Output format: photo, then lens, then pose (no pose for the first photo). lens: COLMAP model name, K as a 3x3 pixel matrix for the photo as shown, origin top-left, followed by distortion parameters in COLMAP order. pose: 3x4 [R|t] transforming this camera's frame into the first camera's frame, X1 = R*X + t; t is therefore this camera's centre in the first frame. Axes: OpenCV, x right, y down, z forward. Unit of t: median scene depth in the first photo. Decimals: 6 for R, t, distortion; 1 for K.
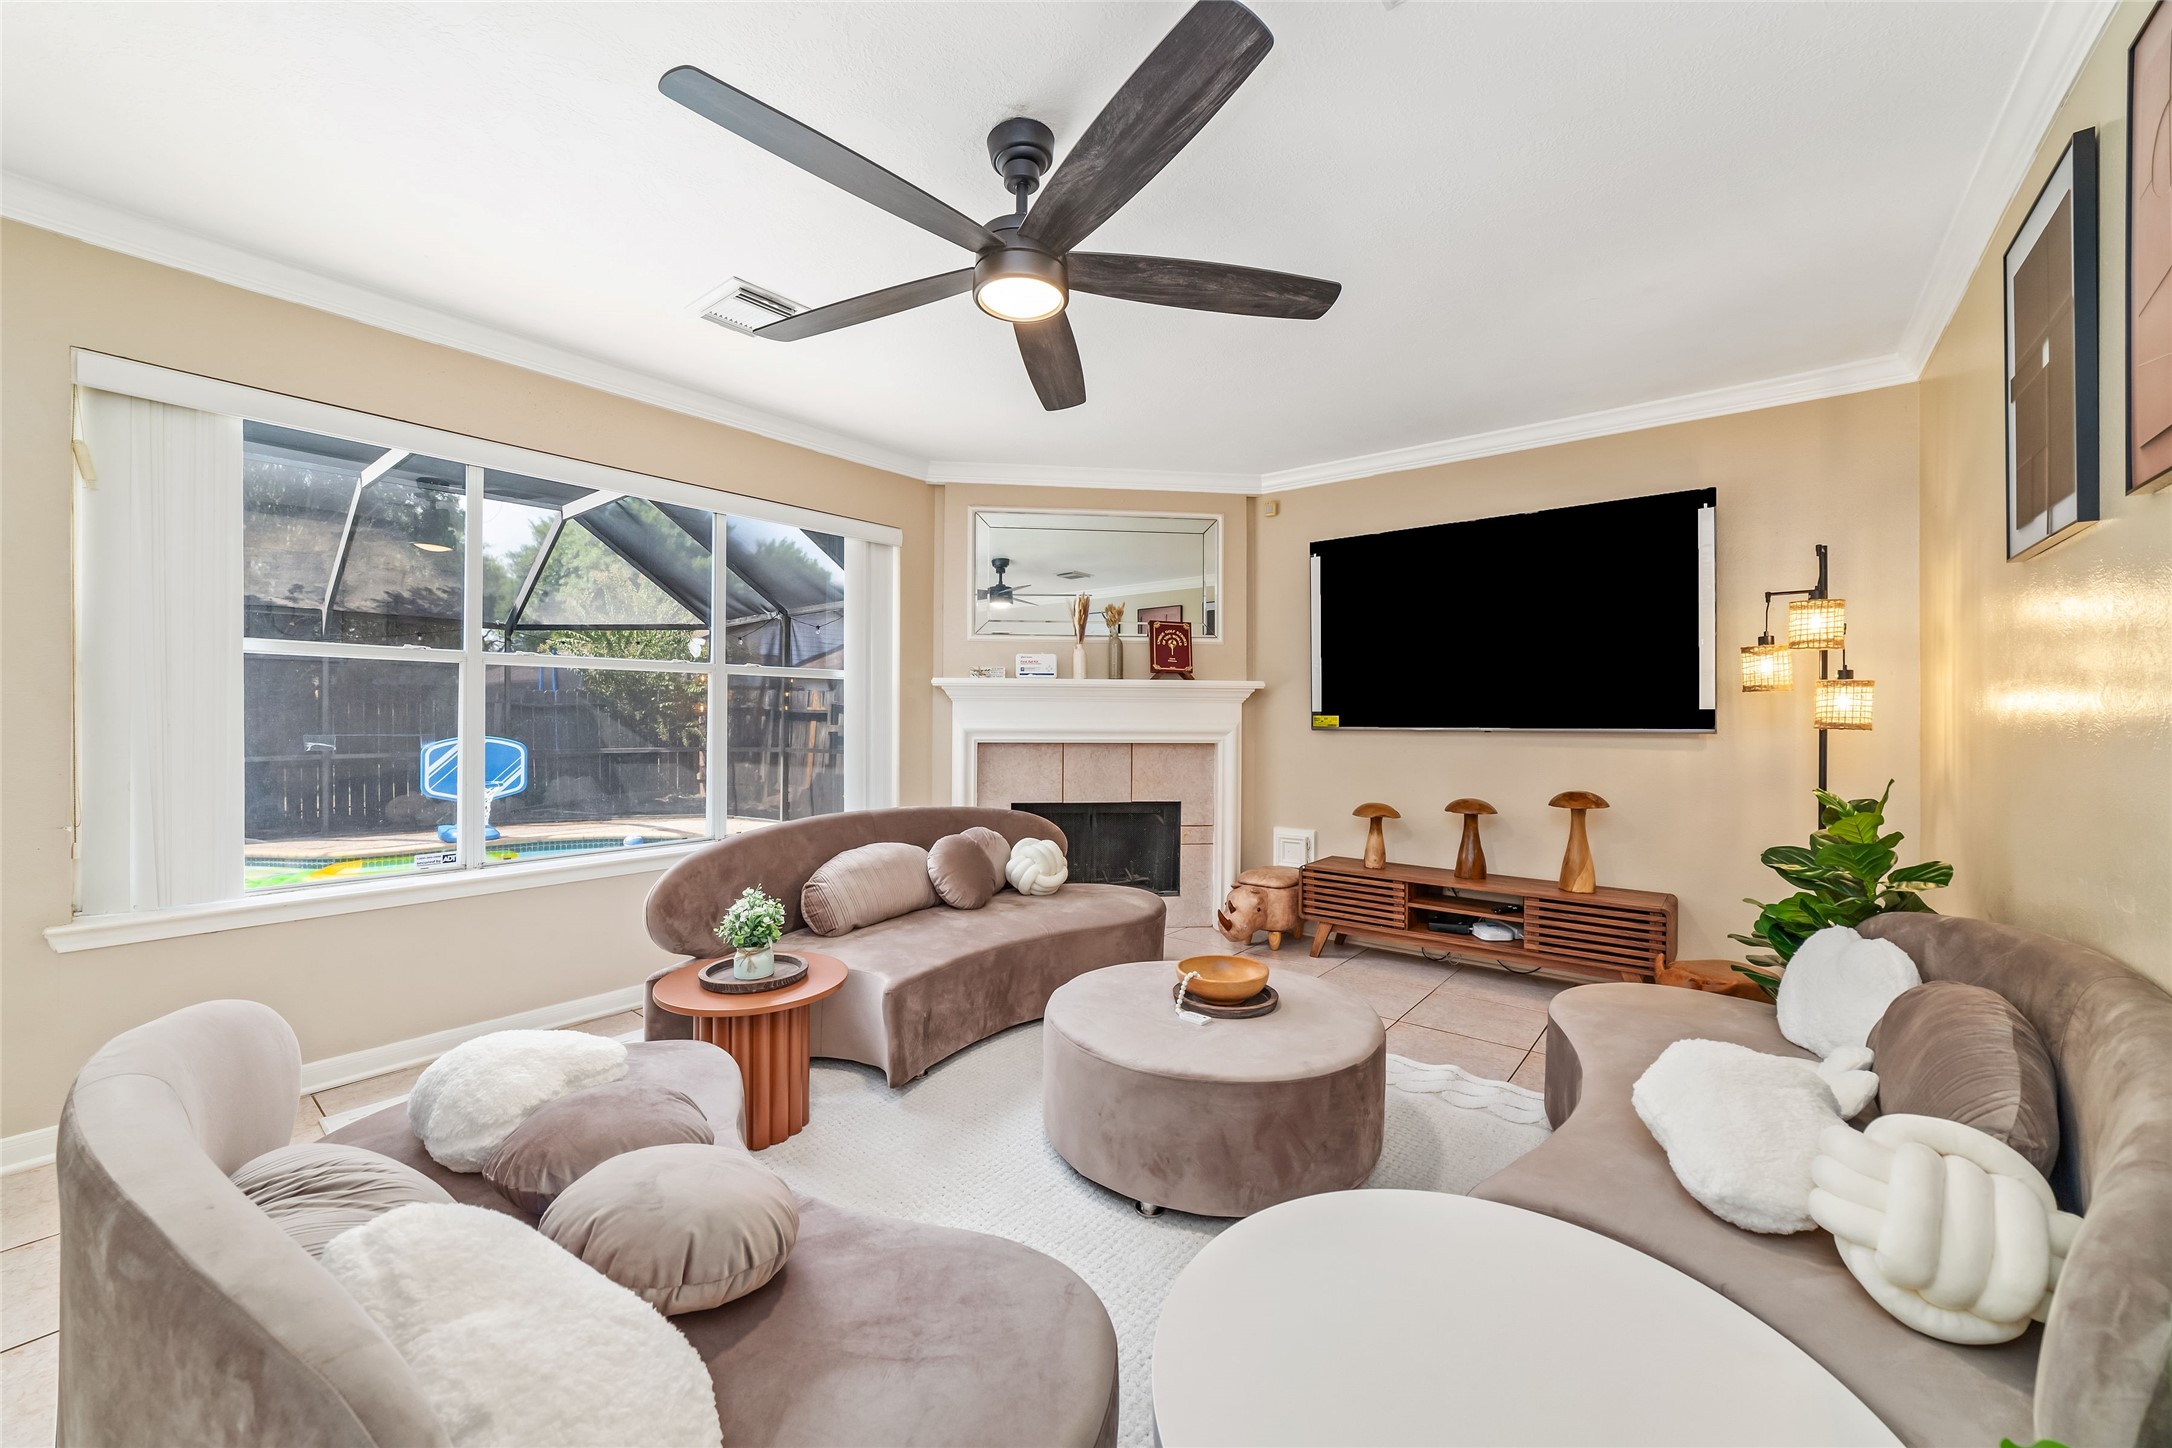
lens RADIAL K [[872.2, 0, 1076.7], [0, 872.2, 716.6], [0, 0, 1]] dist [-0.015749, -0.000206]
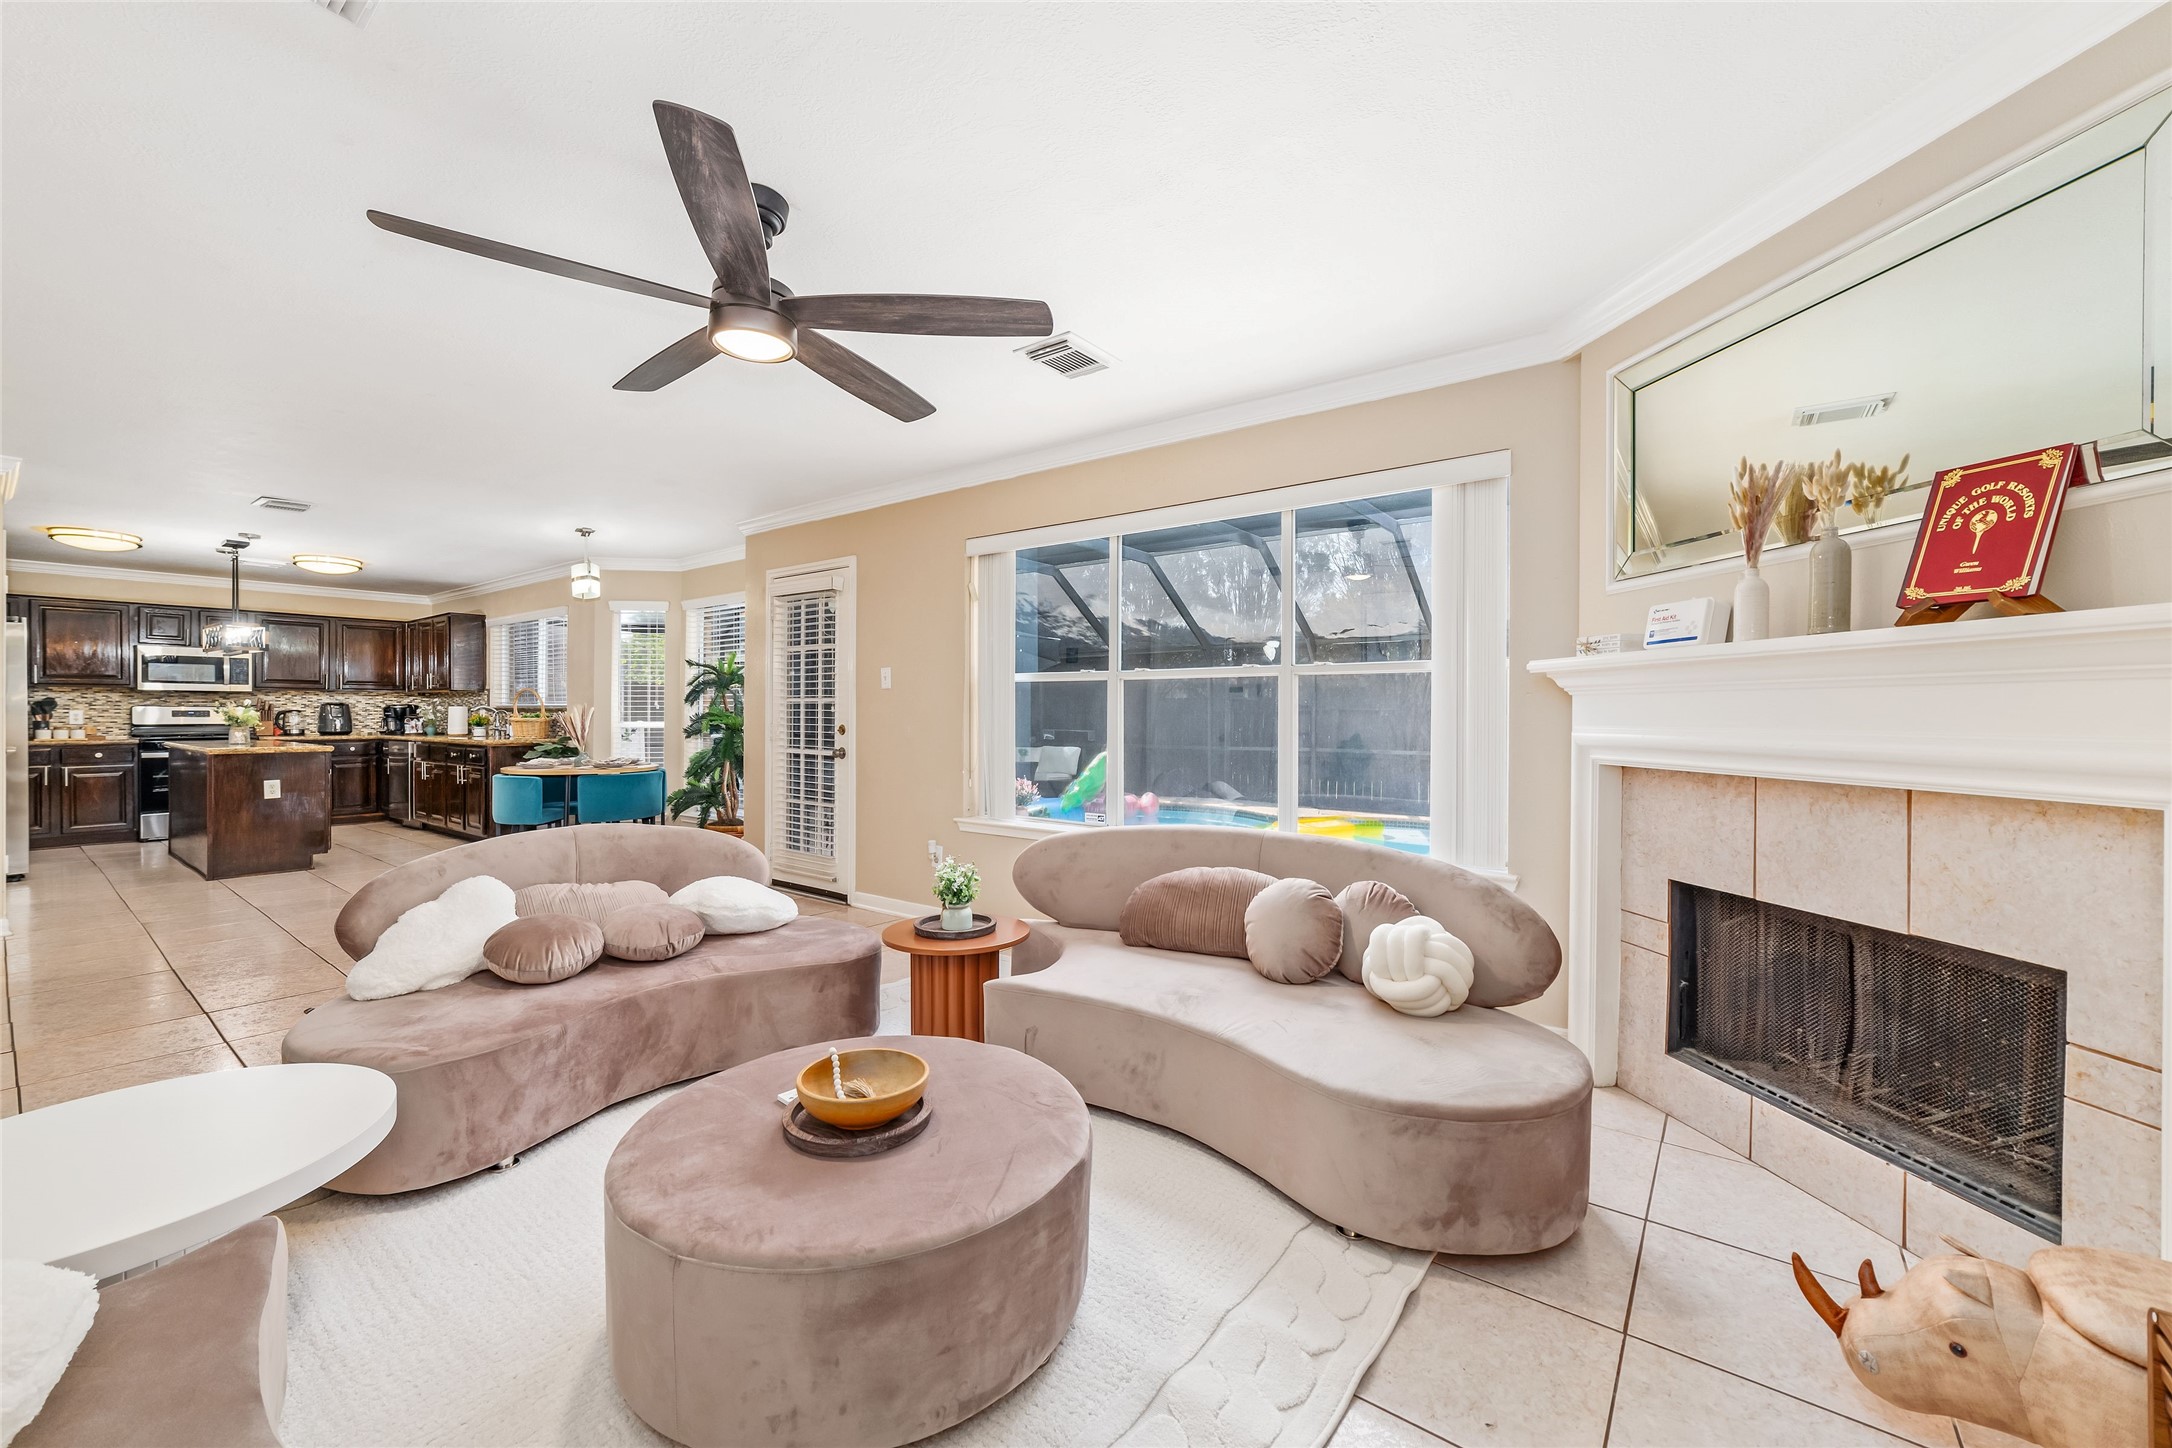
lens RADIAL K [[872.2, 0, 1075.8], [0, 872.2, 722.1], [0, 0, 1]] dist [-0.015749, -0.000206]
pose [[0.001464, 0.004872, -0.999987, 0.477400], [-0.003153, 0.999983, 0.004867, -0.000750], [0.999994, 0.003145, 0.001480, 0.641379]]
